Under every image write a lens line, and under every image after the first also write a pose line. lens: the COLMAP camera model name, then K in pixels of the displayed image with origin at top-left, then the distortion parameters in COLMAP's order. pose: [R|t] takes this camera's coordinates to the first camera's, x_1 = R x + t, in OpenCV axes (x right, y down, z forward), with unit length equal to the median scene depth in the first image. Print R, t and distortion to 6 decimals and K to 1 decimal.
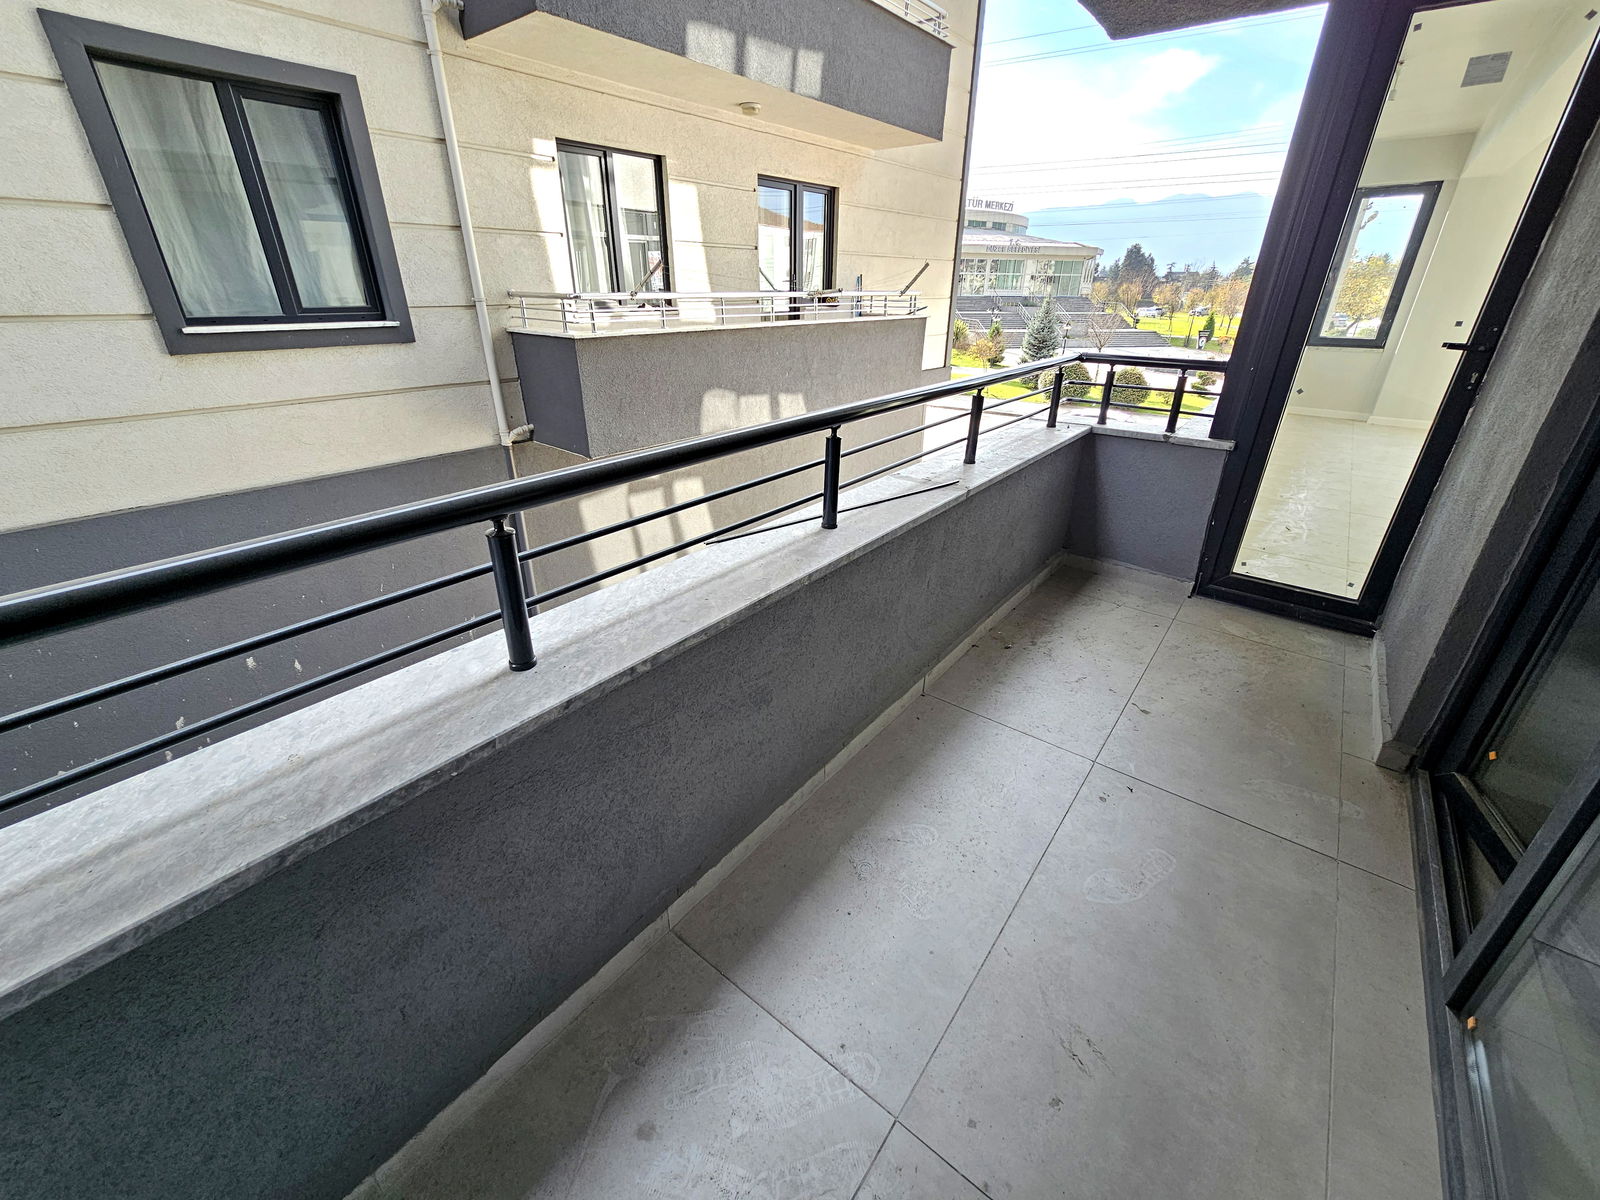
lens RADIAL K [[652.3, 0, 805.6], [0, 652.3, 593.9], [0, 0, 1]] dist [-0.000920, 0.000874]
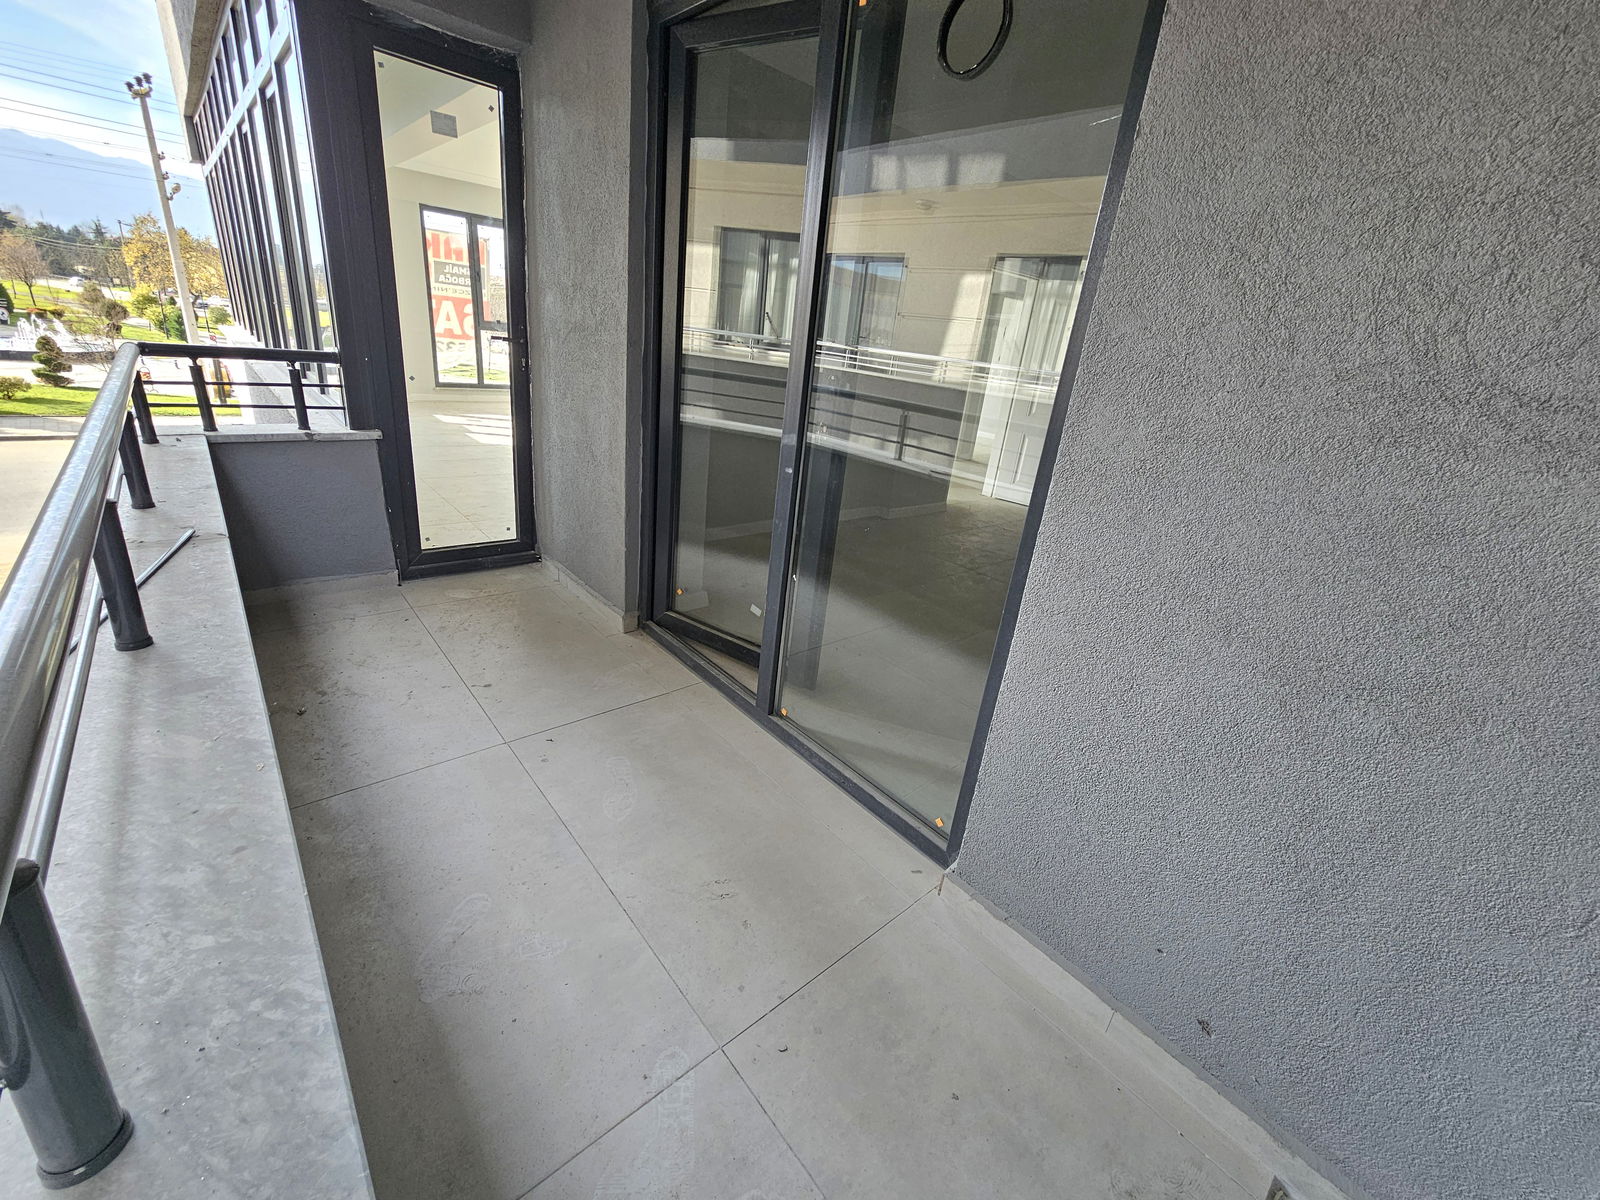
lens RADIAL K [[652.3, 0, 800.2], [0, 652.3, 588.7], [0, 0, 1]] dist [-0.000920, 0.000874]
pose [[0.186904, -0.352286, 0.917040, -0.250436], [0.329707, 0.901839, 0.279248, -0.075139], [-0.925397, 0.250162, 0.284709, 0.151068]]
